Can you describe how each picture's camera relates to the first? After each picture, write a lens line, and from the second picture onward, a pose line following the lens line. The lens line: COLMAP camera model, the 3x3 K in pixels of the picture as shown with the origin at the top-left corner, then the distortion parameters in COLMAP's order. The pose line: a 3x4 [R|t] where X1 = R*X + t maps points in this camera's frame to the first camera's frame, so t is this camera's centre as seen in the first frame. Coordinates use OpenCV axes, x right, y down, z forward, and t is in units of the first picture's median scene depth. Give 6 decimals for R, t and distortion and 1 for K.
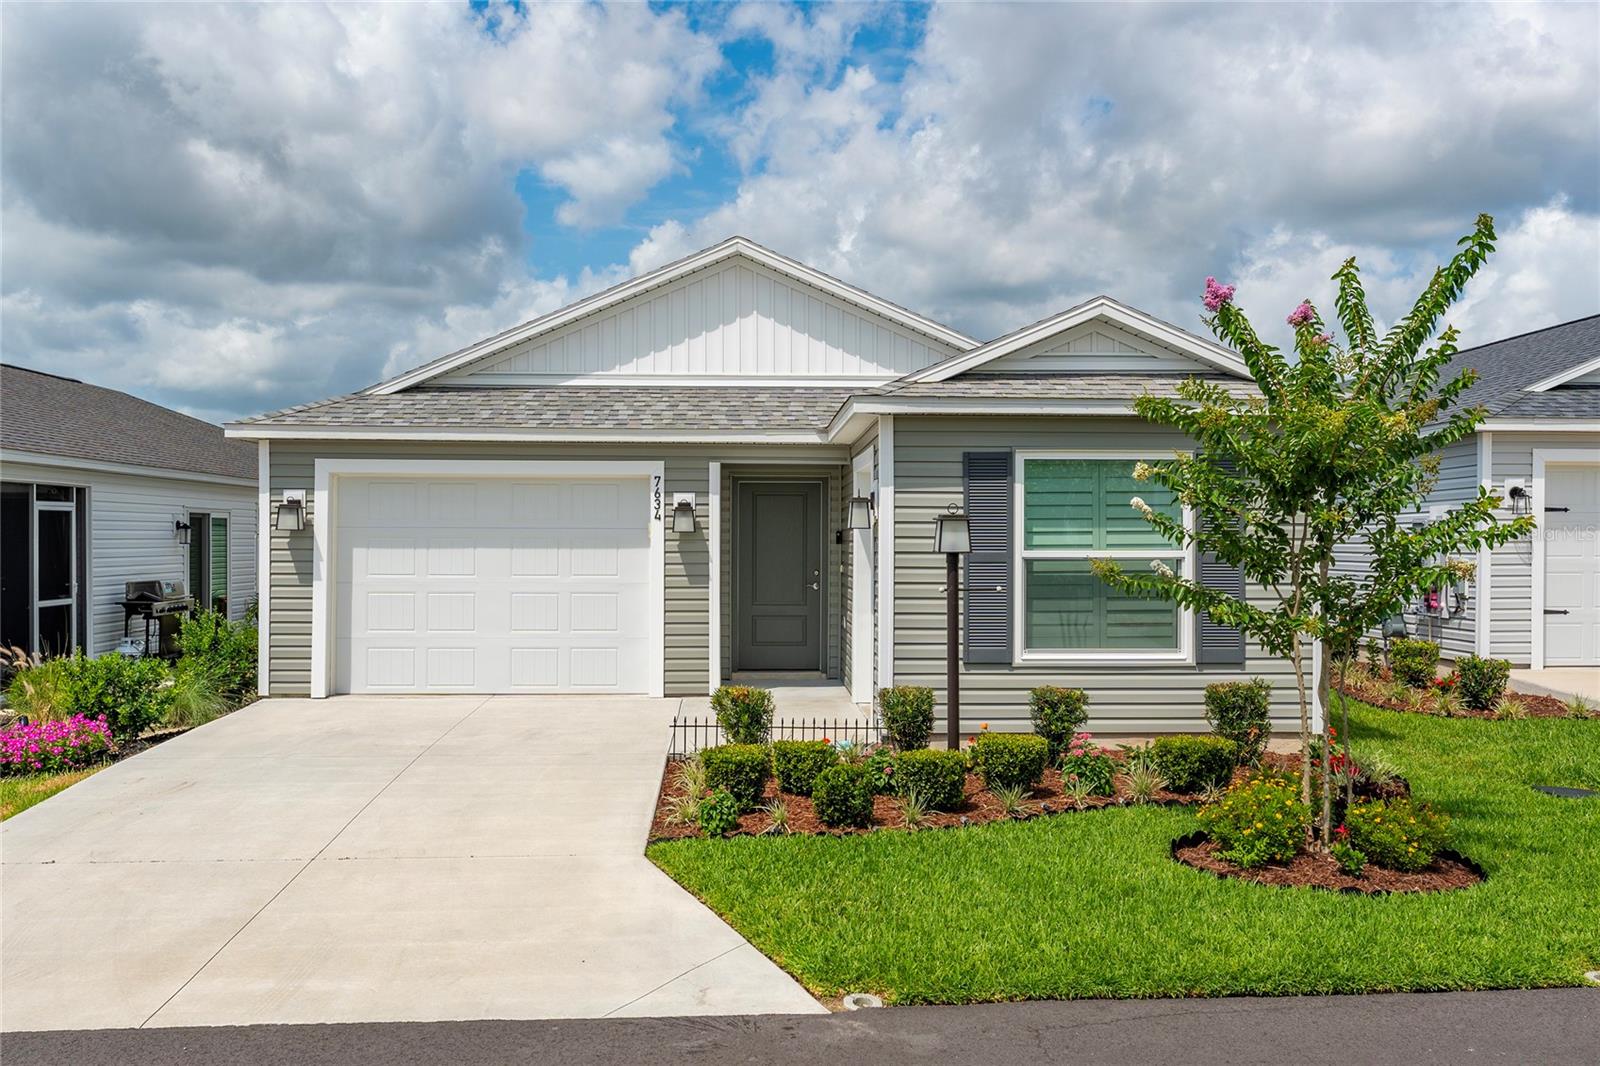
lens RADIAL K [[1387.4, 0, 826.1], [0, 1387.4, 556.7], [0, 0, 1]] dist [-0.007261, -0.002311]
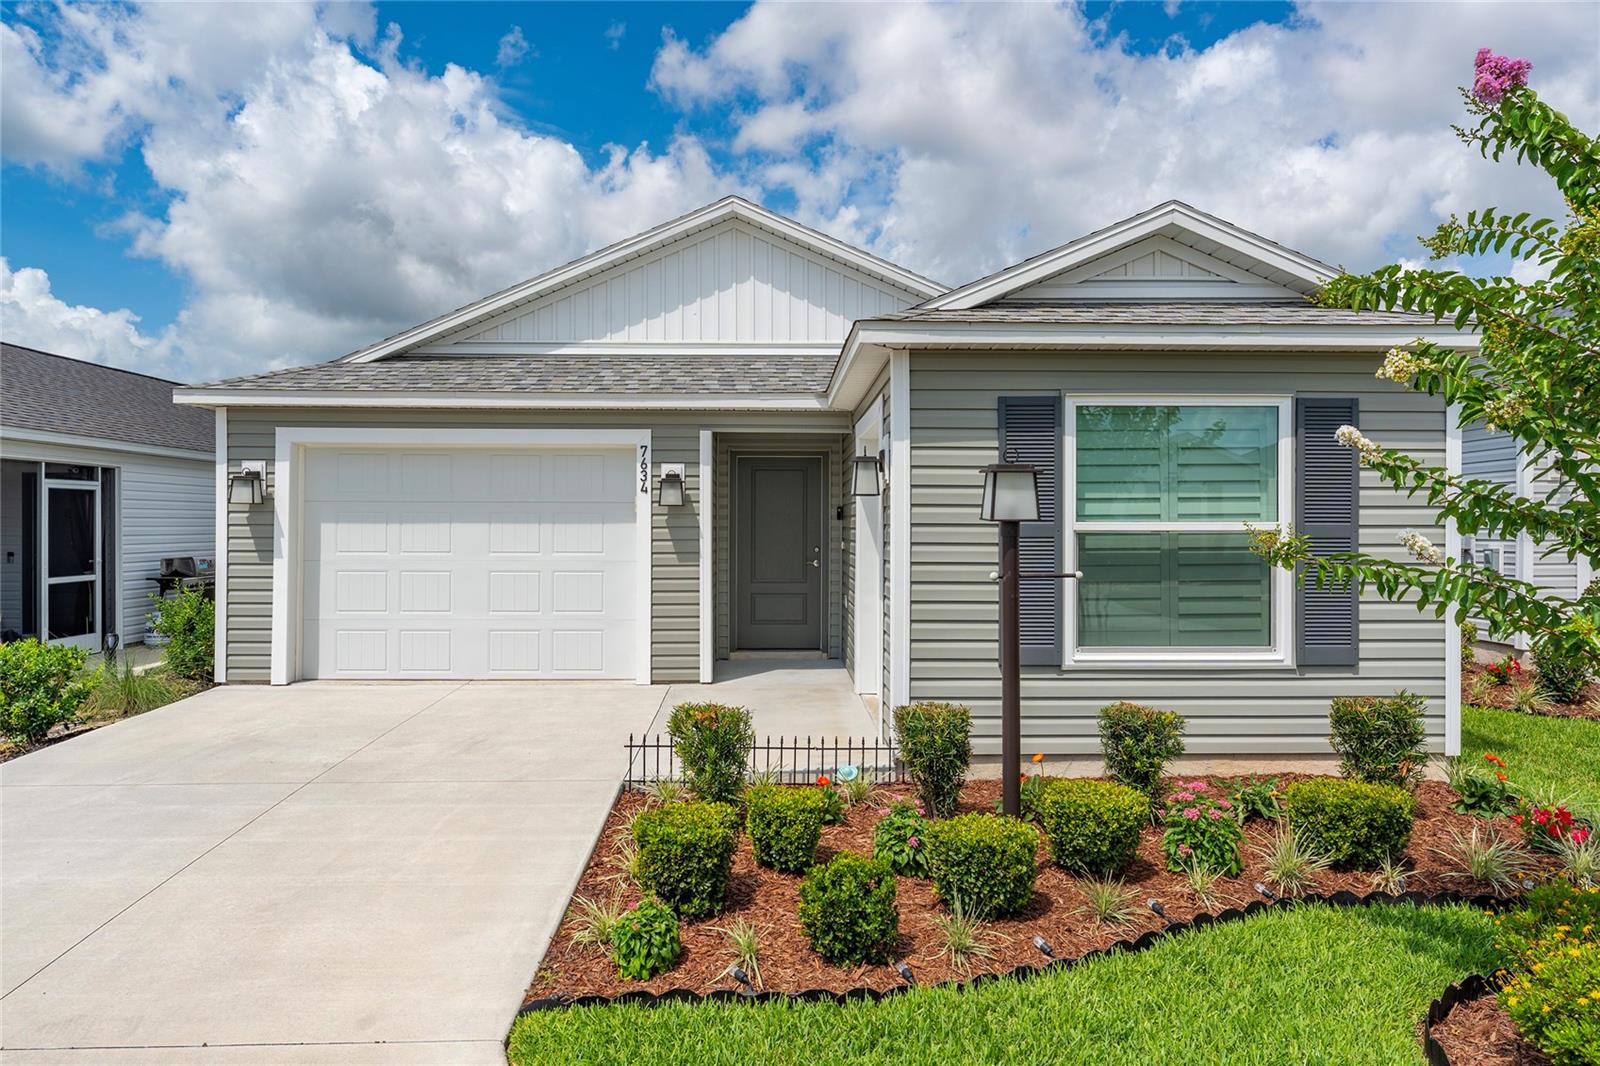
lens RADIAL K [[1000.8, 0, 800.0], [0, 1000.8, 533.0], [0, 0, 1]] dist [0.006379, 0.000660]
pose [[0.999554, -0.000823, -0.029839, 0.002538], [0.000701, 0.999991, -0.004089, 0.003206], [0.029842, 0.004066, 0.999546, 0.339404]]
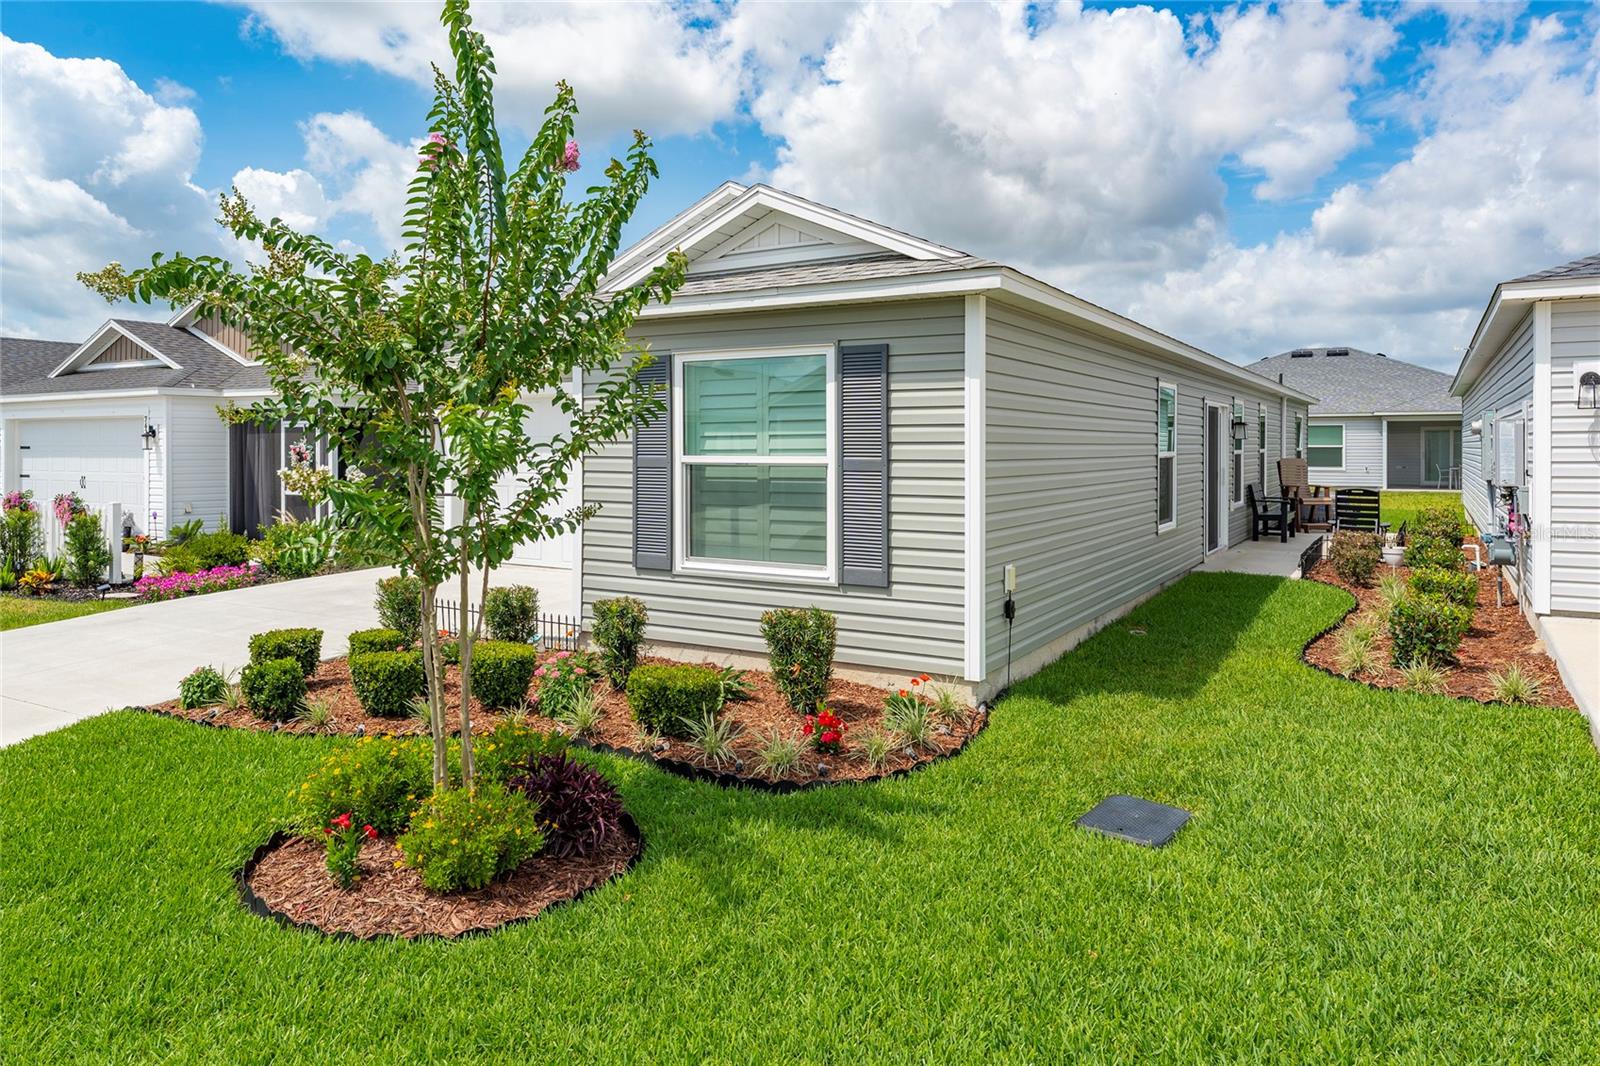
lens RADIAL K [[1035.7, 0, 797.9], [0, 1035.7, 450.5], [0, 0, 1]] dist [-0.002952, -0.000391]
pose [[0.821956, -0.002336, -0.569547, 0.495935], [-0.002622, 0.999965, -0.007886, -0.002114], [0.569545, 0.007975, 0.821921, 0.354065]]
